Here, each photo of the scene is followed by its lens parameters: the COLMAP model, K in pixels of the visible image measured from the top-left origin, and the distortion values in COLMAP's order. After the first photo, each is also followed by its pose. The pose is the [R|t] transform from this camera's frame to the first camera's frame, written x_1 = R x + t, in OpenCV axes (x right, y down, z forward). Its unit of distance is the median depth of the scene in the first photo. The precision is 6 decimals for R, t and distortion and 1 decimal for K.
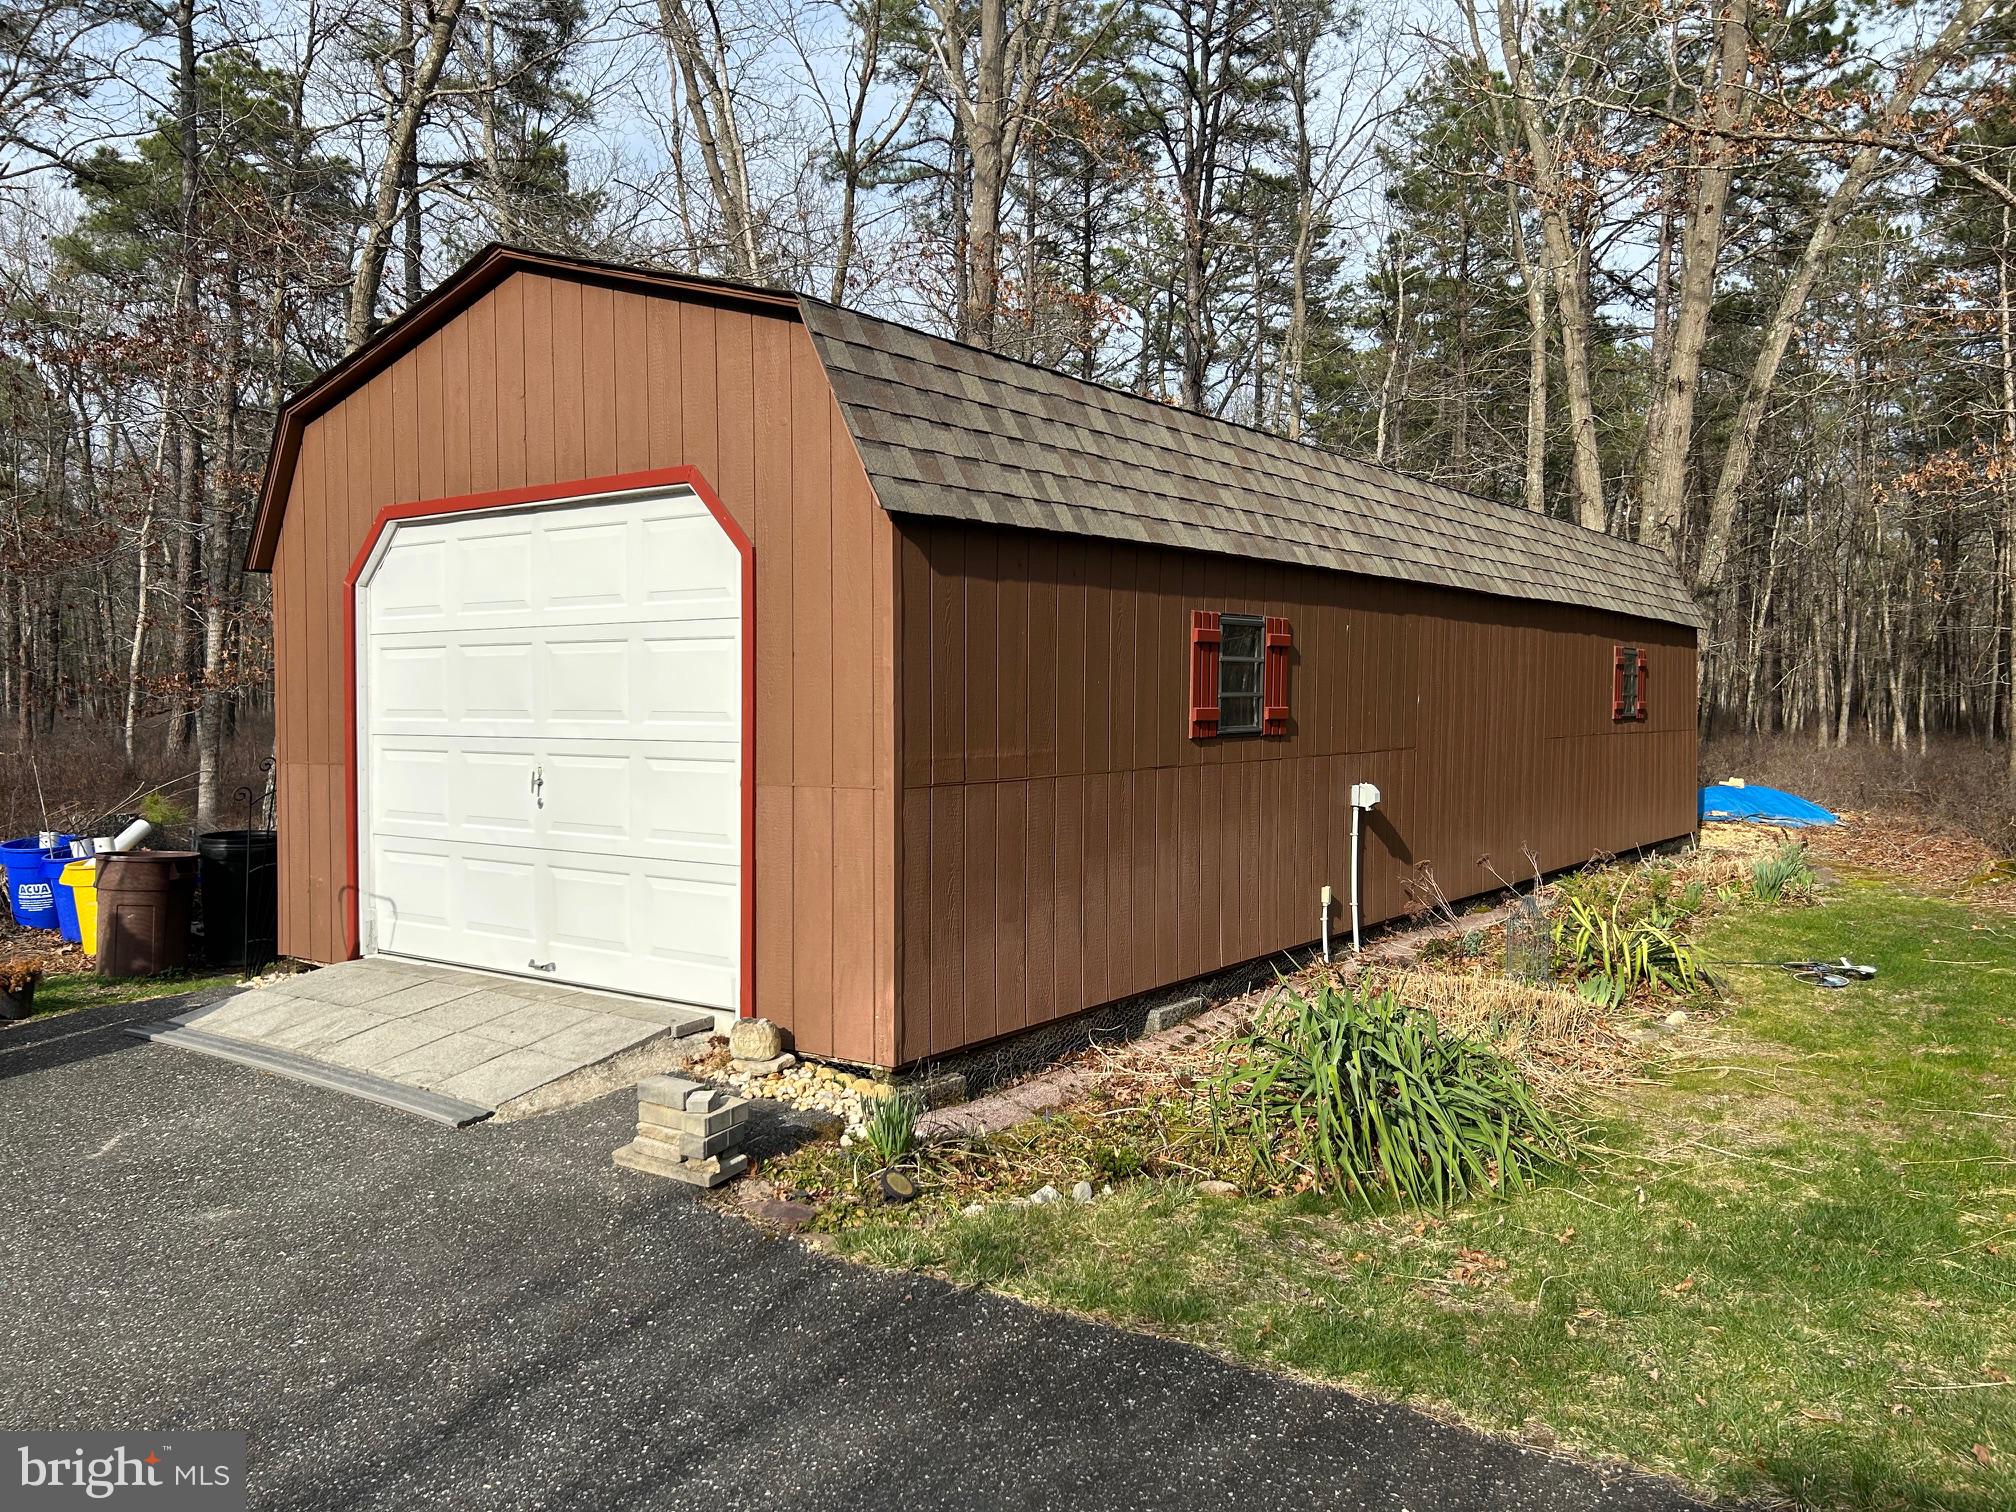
lens RADIAL K [[1553.6, 0, 1012.6], [0, 1553.6, 753.8], [0, 0, 1]] dist [0.047809, -0.056526]
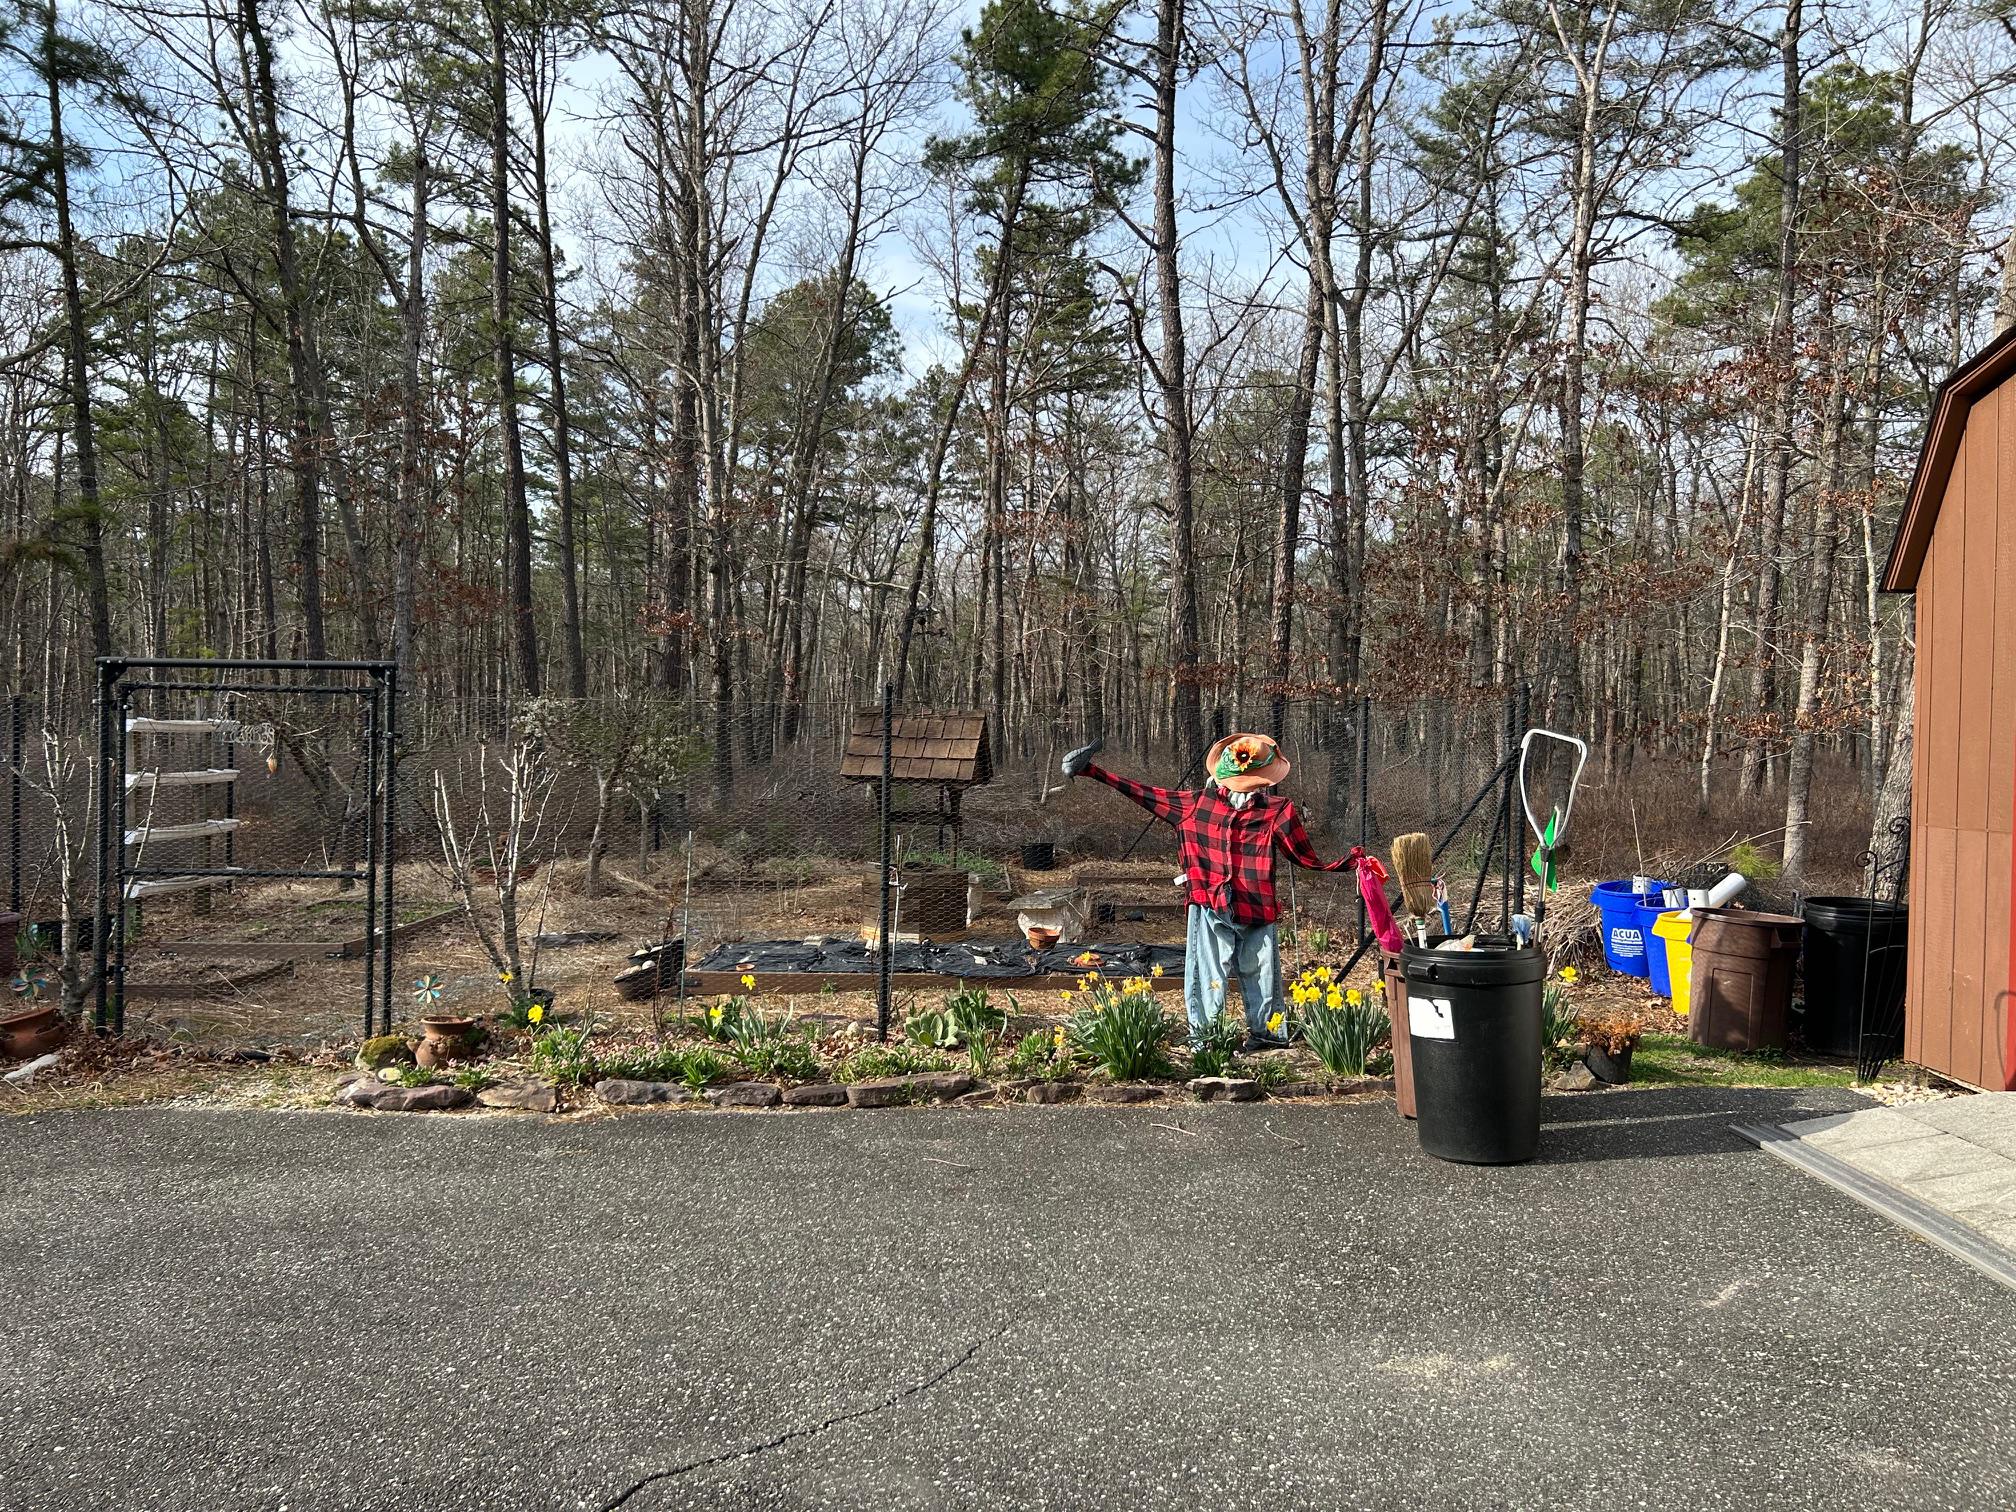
lens RADIAL K [[1553.6, 0, 1013.2], [0, 1553.6, 749.2], [0, 0, 1]] dist [0.047809, -0.056526]
pose [[0.603818, 0.021520, -0.796832, -0.081727], [-0.043049, 0.999057, -0.005640, -0.007143], [0.795959, 0.037709, 0.604175, 0.104799]]
